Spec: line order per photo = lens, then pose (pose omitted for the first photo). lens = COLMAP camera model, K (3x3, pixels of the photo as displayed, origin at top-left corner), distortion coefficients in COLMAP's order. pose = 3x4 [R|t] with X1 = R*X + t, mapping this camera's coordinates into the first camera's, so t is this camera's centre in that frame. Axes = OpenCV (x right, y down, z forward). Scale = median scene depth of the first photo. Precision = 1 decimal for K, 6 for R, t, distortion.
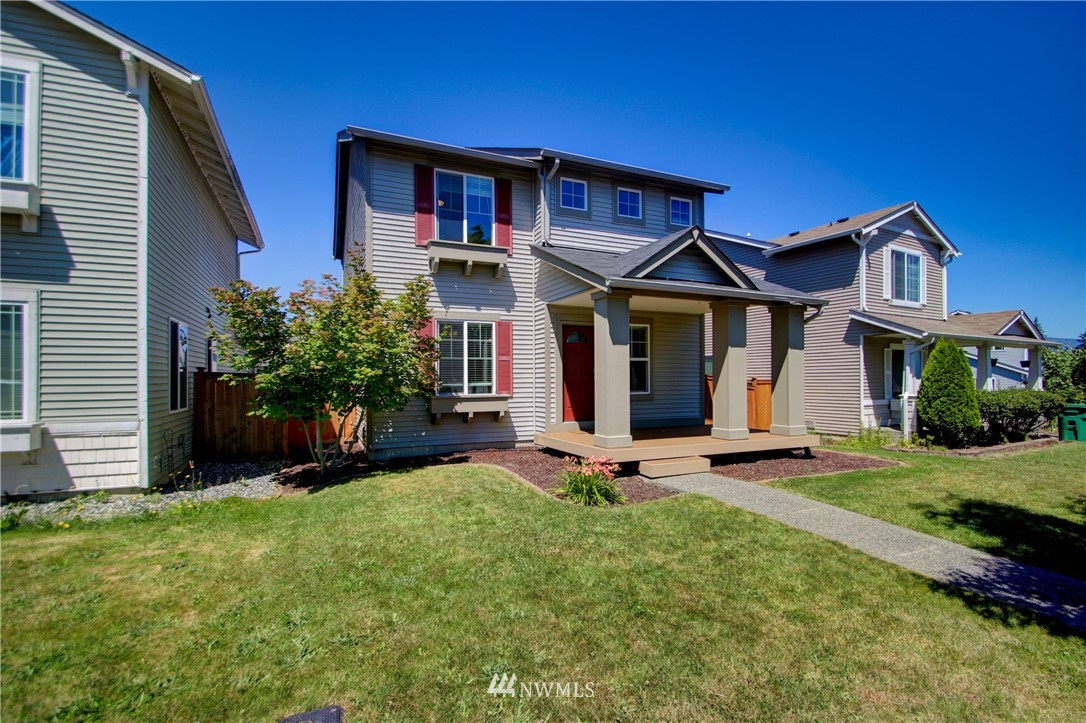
lens RADIAL K [[503.2, 0, 552.2], [0, 503.2, 374.3], [0, 0, 1]] dist [0.021463, -0.021236]
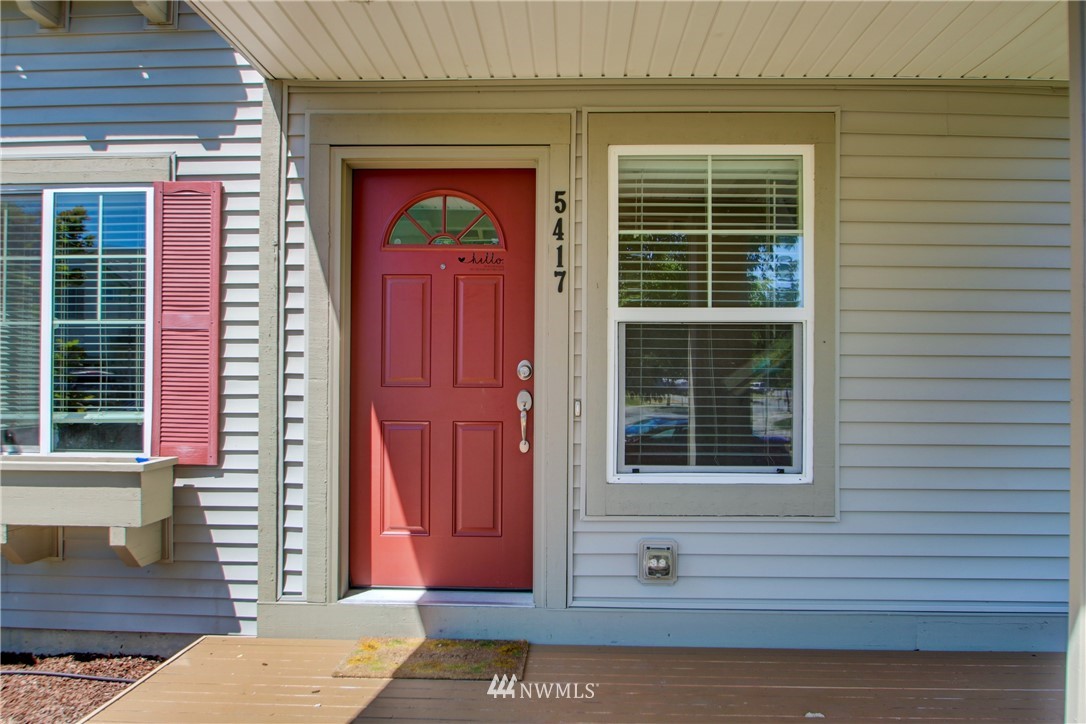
lens RADIAL K [[798.6, 0, 543.0], [0, 798.6, 362.0], [0, 0, 1]] dist [-0.031073, -0.000321]
pose [[0.894704, 0.000101, -0.446660, 0.270746], [-0.007776, 0.999852, -0.015350, -0.005325], [0.446592, 0.017207, 0.894572, 0.745962]]
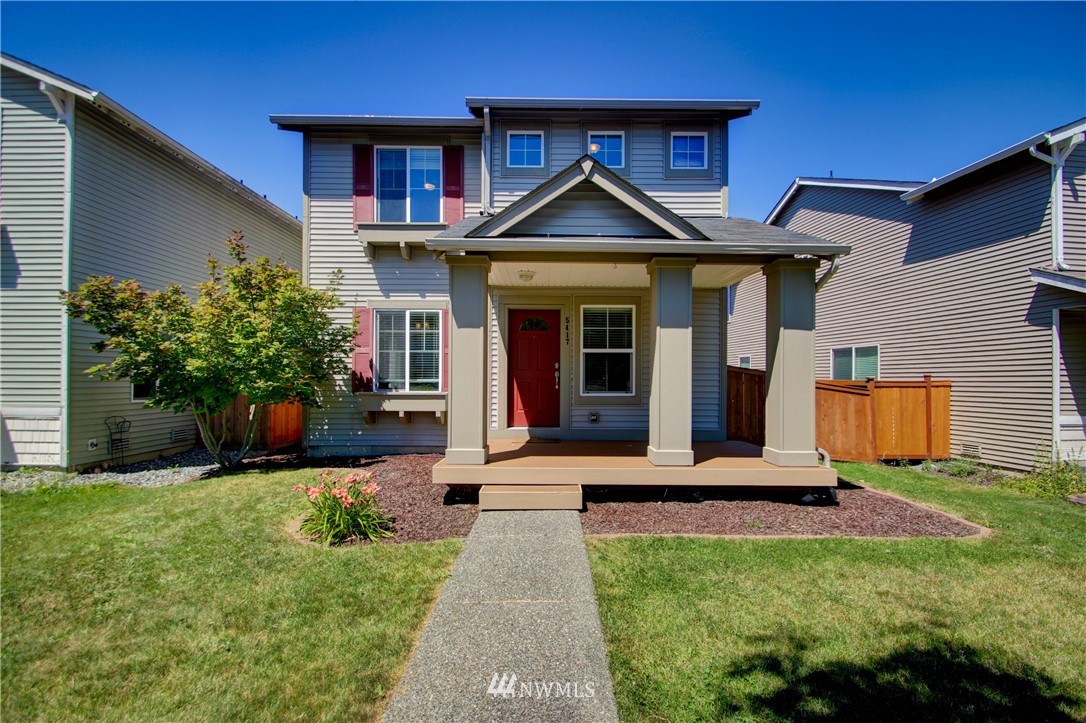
lens RADIAL K [[503.2, 0, 552.2], [0, 503.2, 374.3], [0, 0, 1]] dist [0.021463, -0.021236]
pose [[0.913893, 0.005414, -0.405920, 0.437548], [-0.006464, 0.999978, -0.001214, 0.008710], [0.405904, 0.003733, 0.913908, 0.285816]]
